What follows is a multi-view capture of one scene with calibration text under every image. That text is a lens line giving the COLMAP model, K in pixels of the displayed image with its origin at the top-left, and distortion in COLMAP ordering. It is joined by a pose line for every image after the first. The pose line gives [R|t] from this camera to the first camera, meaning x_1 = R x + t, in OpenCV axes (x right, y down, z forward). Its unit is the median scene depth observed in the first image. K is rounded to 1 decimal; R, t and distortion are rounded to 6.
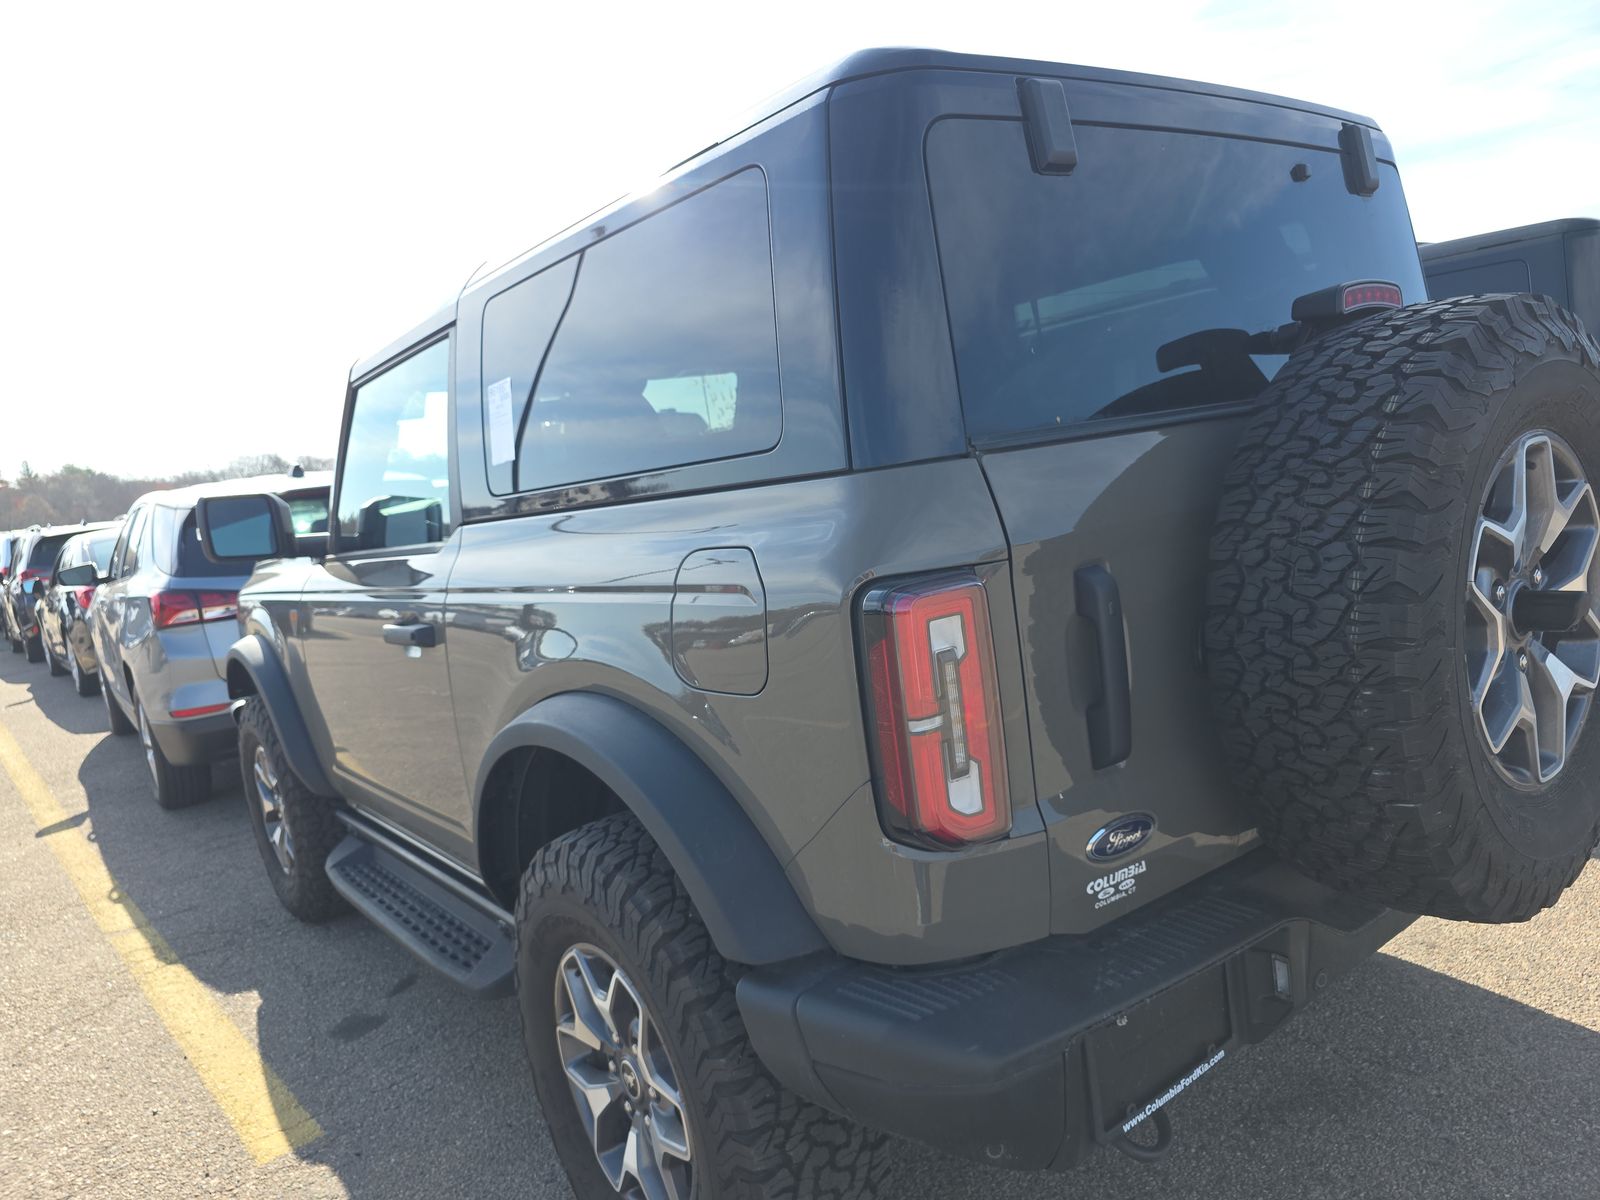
lens RADIAL K [[1074.1, 0, 800.7], [0, 1074.1, 623.5], [0, 0, 1]] dist [0.046891, -0.046892]
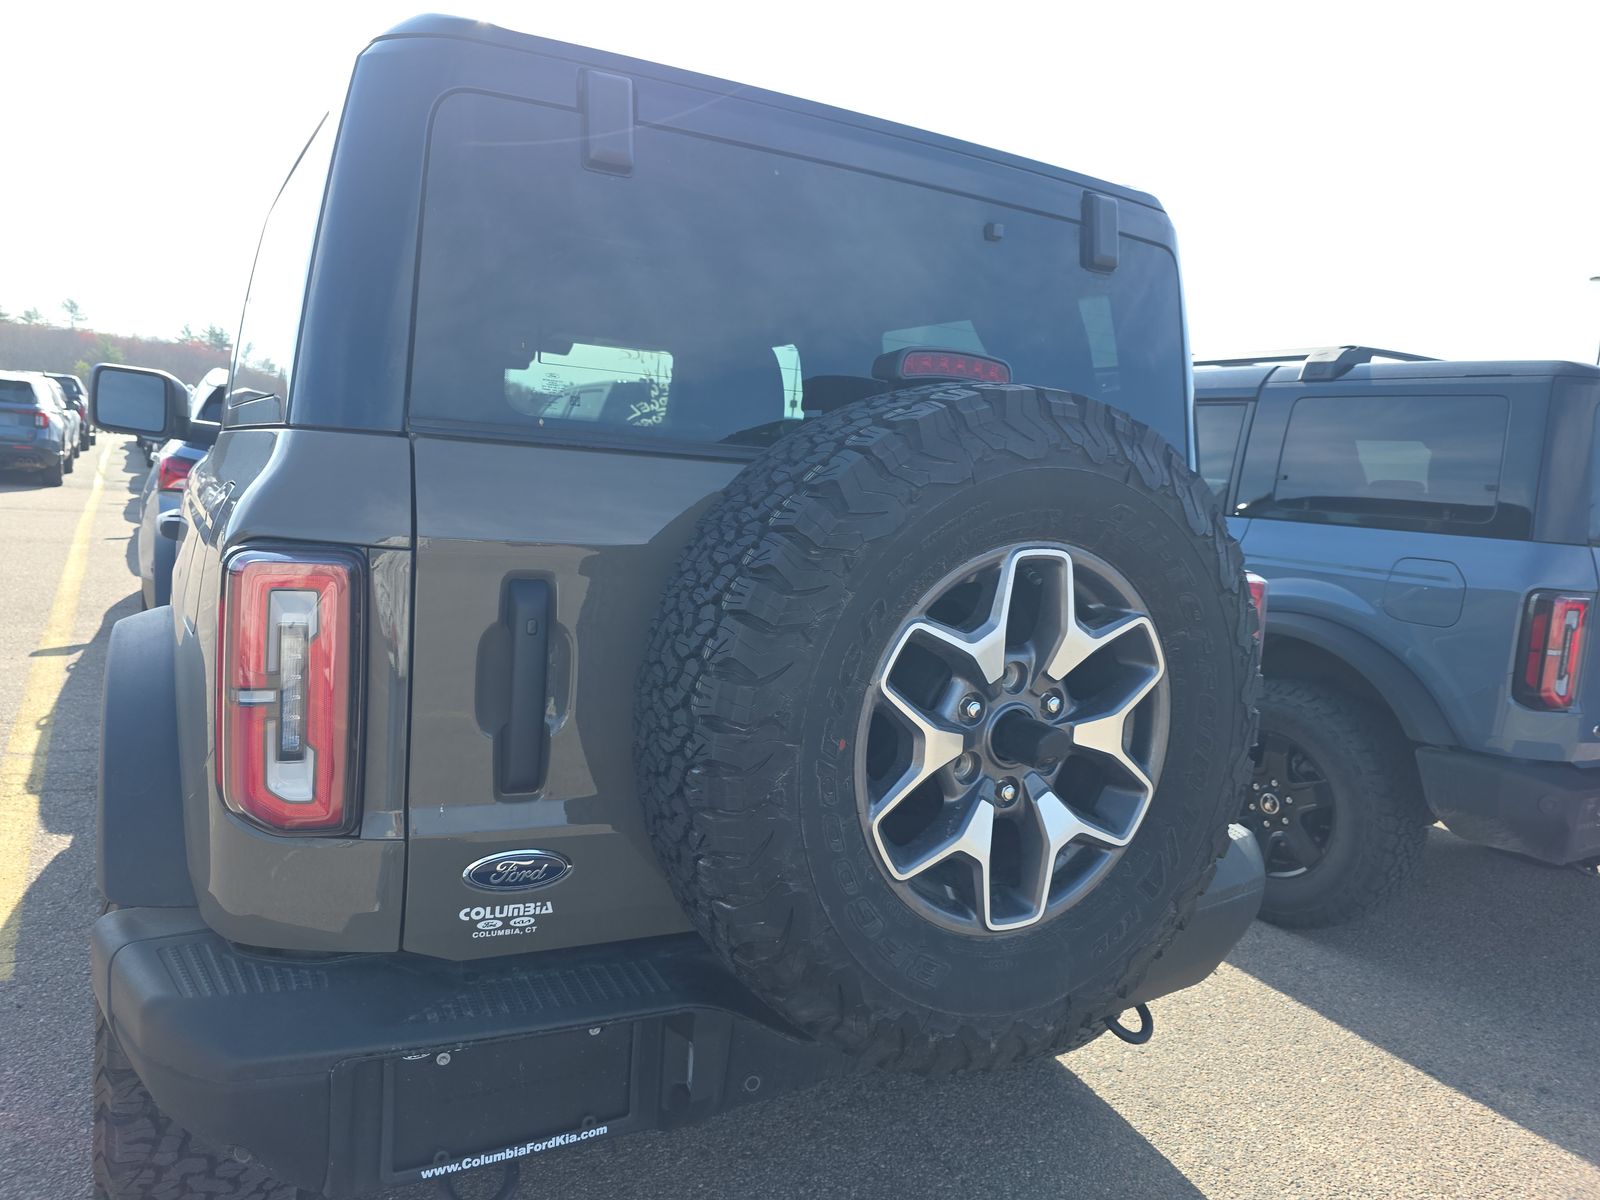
lens RADIAL K [[1069.7, 0, 828.4], [0, 1069.7, 595.8], [0, 0, 1]] dist [0.049630, -0.047394]
pose [[0.966576, 0.219748, -0.132068, 0.617681], [-0.223248, 0.974686, -0.012118, -0.081786], [0.126062, 0.041197, 0.991167, 0.095458]]
